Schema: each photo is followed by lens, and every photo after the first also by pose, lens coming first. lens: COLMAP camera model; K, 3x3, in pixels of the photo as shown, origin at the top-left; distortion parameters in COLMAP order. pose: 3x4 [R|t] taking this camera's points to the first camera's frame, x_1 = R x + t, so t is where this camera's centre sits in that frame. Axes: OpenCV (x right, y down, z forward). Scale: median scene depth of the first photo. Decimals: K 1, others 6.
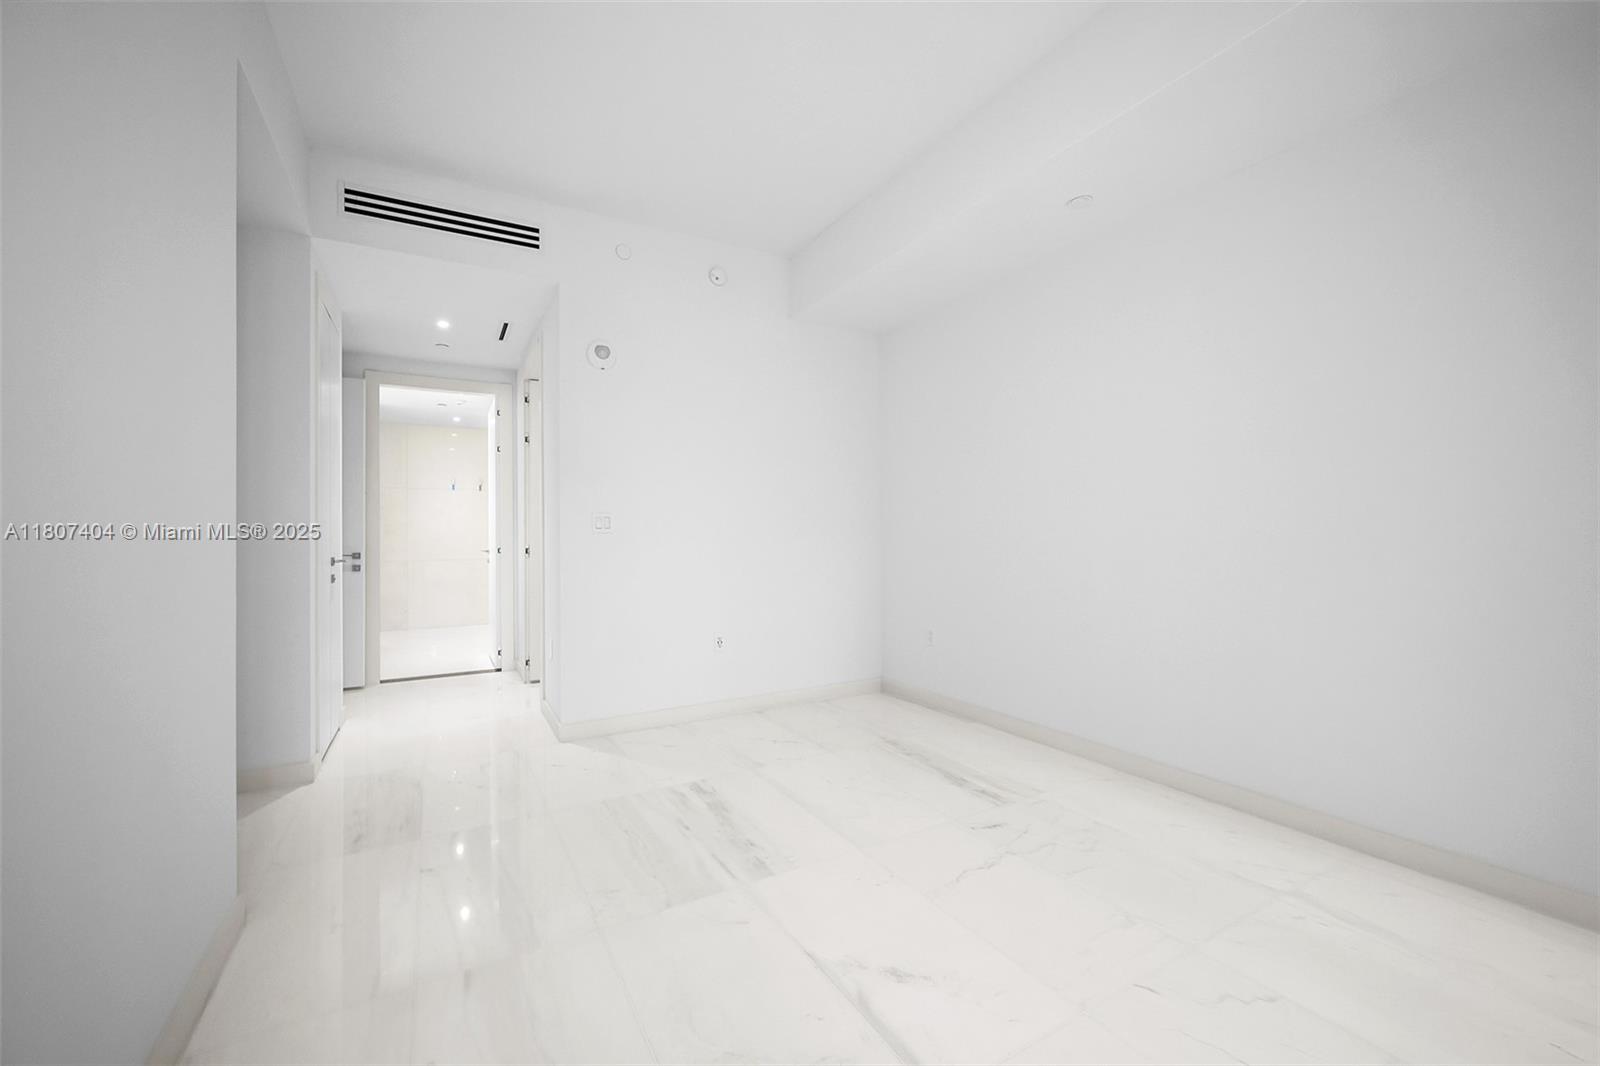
lens RADIAL K [[638.2, 0, 798.9], [0, 638.2, 535.5], [0, 0, 1]] dist [-0.002428, -0.000129]
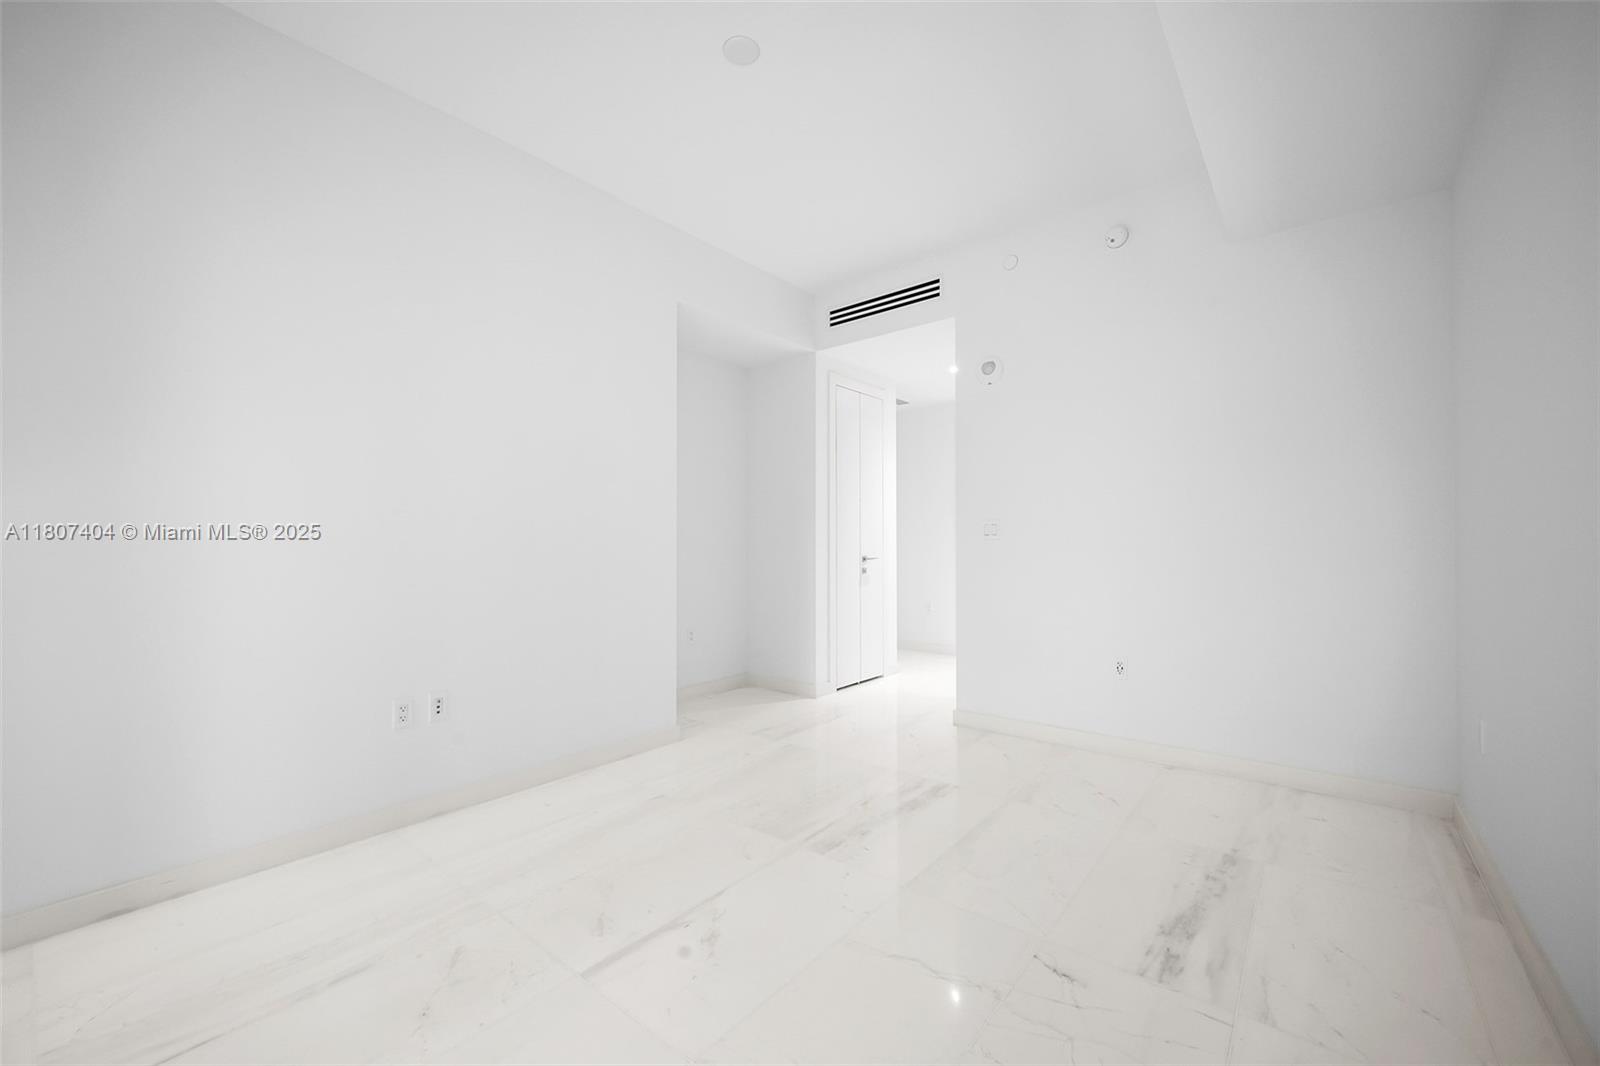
lens RADIAL K [[638.2, 0, 802.8], [0, 638.2, 537.8], [0, 0, 1]] dist [-0.002428, -0.000129]
pose [[0.353883, -0.002514, -0.935286, 0.649243], [0.006639, 0.999978, -0.000175, -0.009727], [0.935266, -0.006148, 0.353892, 0.385850]]
